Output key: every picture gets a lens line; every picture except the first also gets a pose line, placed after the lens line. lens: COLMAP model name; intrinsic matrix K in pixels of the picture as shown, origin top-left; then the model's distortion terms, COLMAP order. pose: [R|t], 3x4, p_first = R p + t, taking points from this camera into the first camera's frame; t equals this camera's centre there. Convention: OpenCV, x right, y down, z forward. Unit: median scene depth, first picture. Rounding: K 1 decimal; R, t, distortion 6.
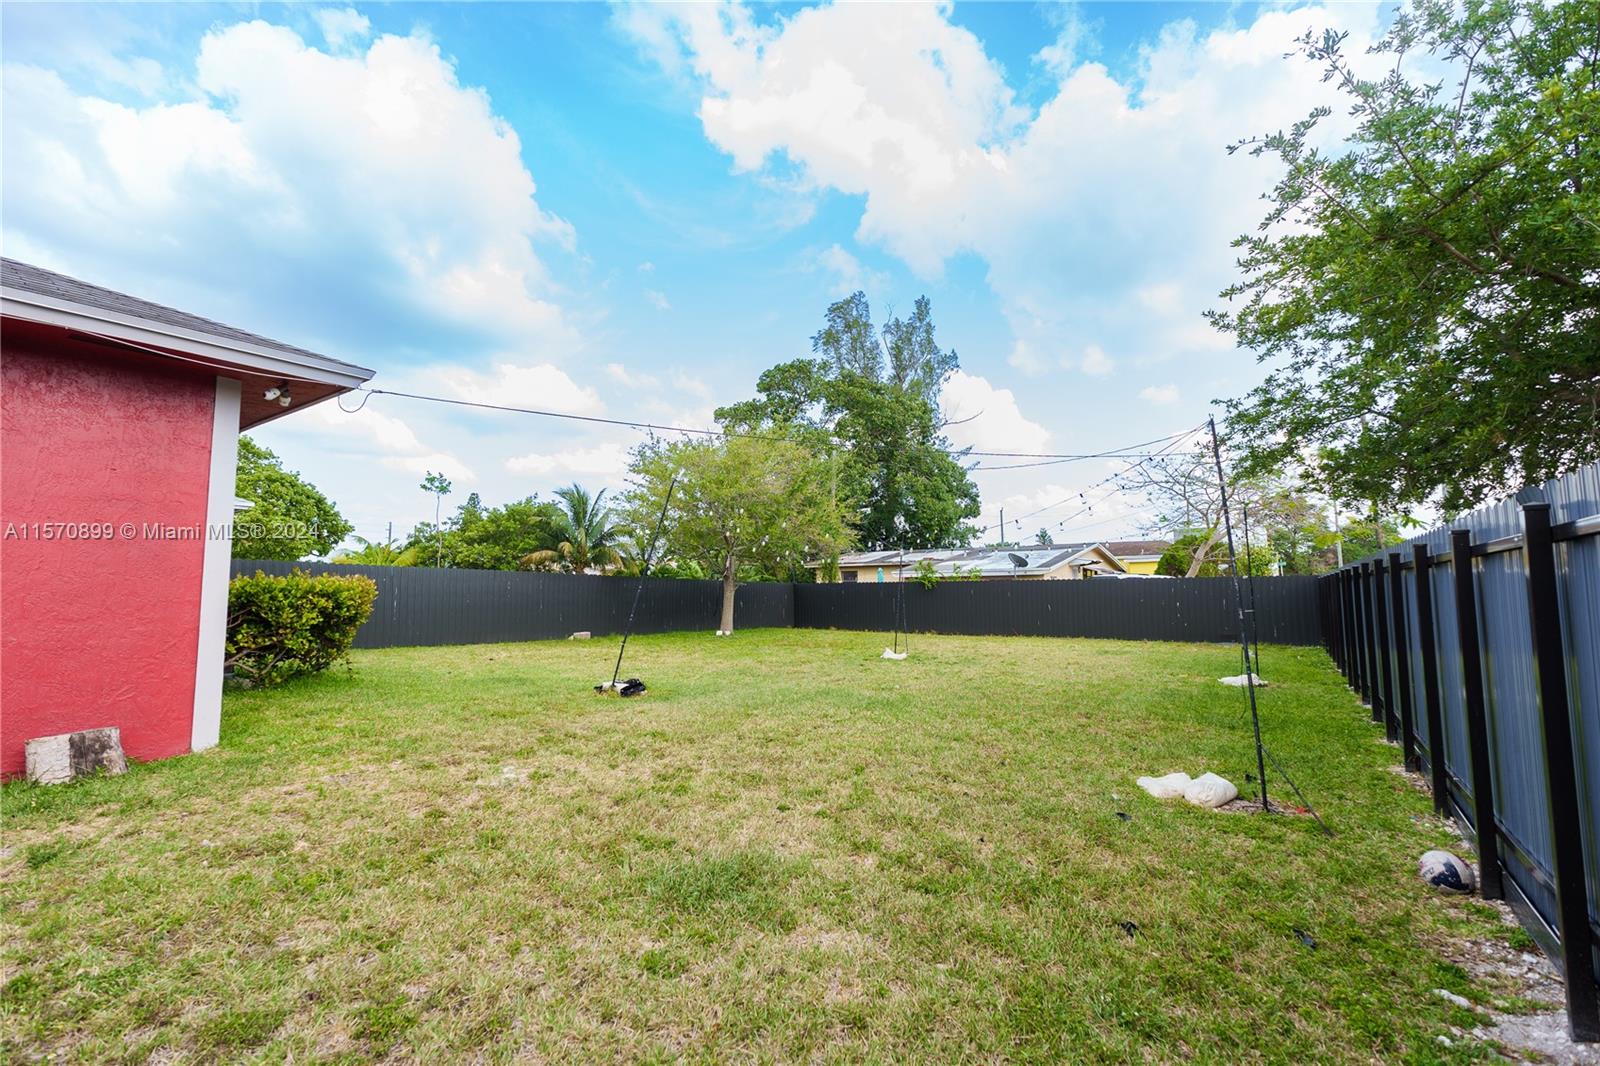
lens RADIAL K [[663.7, 0, 806.5], [0, 663.7, 538.3], [0, 0, 1]] dist [0.004062, -0.000048]
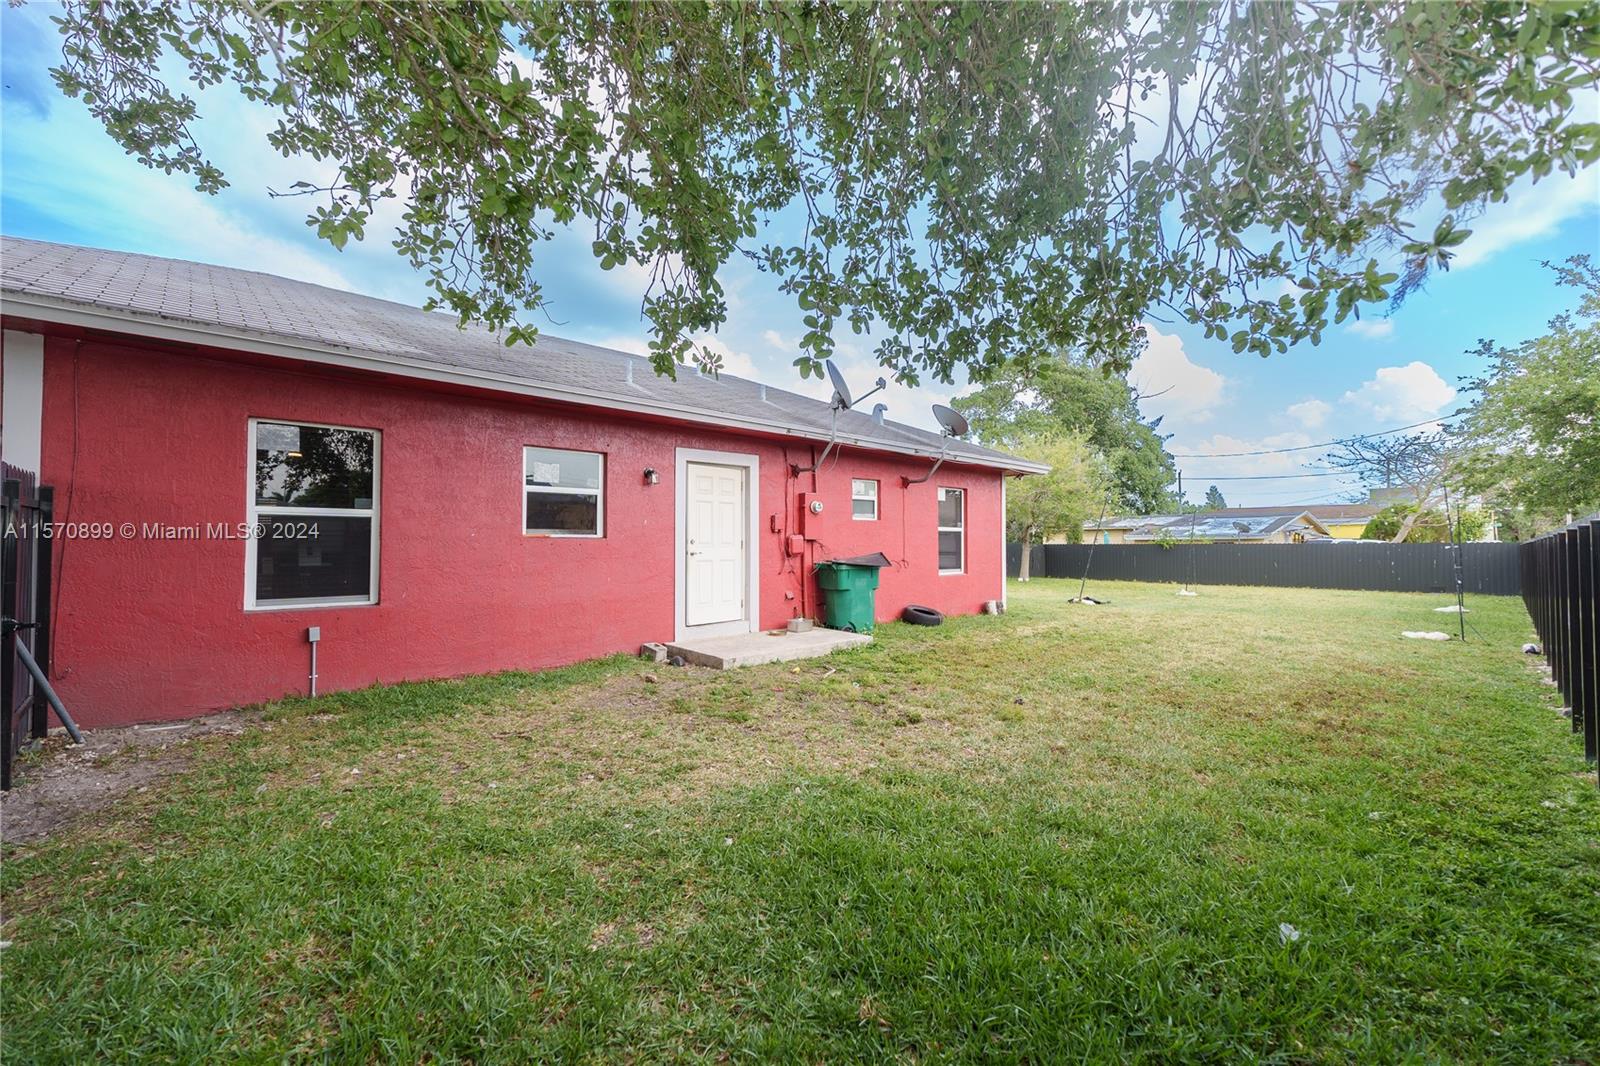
lens RADIAL K [[663.7, 0, 793.8], [0, 663.7, 526.3], [0, 0, 1]] dist [0.004062, -0.000048]
pose [[0.980720, 0.001718, -0.195409, -0.258712], [0.008074, 0.998751, 0.049306, -0.035932], [0.195250, -0.049933, 0.979482, -0.385830]]
